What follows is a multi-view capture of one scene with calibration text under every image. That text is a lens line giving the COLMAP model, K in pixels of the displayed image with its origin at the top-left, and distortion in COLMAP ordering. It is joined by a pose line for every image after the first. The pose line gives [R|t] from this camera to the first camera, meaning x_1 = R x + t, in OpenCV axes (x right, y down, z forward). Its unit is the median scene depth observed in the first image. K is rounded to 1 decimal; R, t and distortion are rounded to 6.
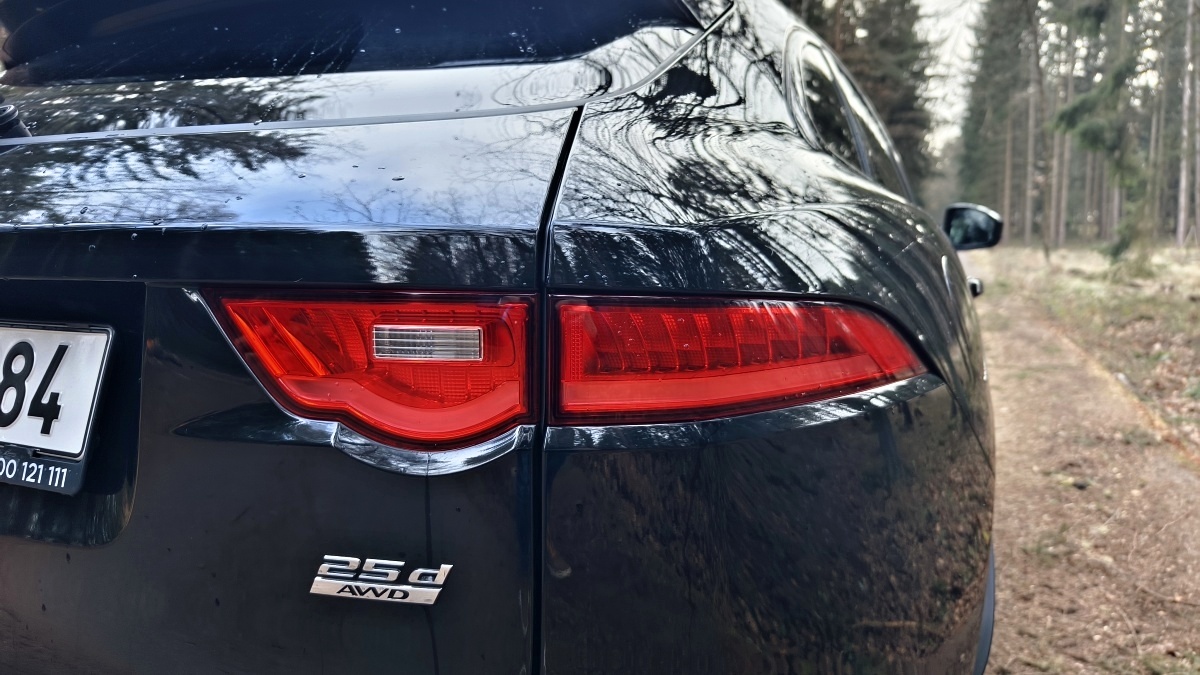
lens RADIAL K [[802.7, 0, 600.0], [0, 802.7, 337.5], [0, 0, 1]] dist [-0.001346, -0.002716]
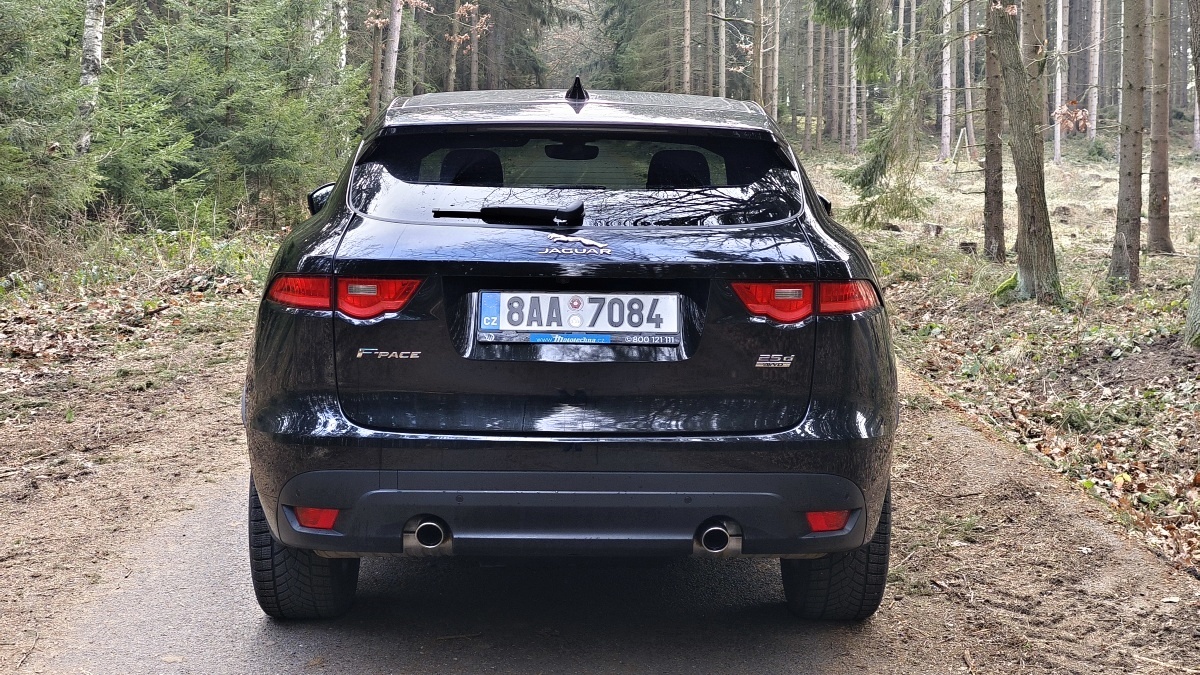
lens RADIAL K [[1753.2, 0, 600.0], [0, 1753.2, 337.5], [0, 0, 1]] dist [-0.008211, 0.015606]
pose [[0.908767, -0.035651, 0.415779, -0.525202], [0.035153, 0.999343, 0.008854, 0.012826], [-0.415822, 0.006570, 0.909422, -0.716694]]
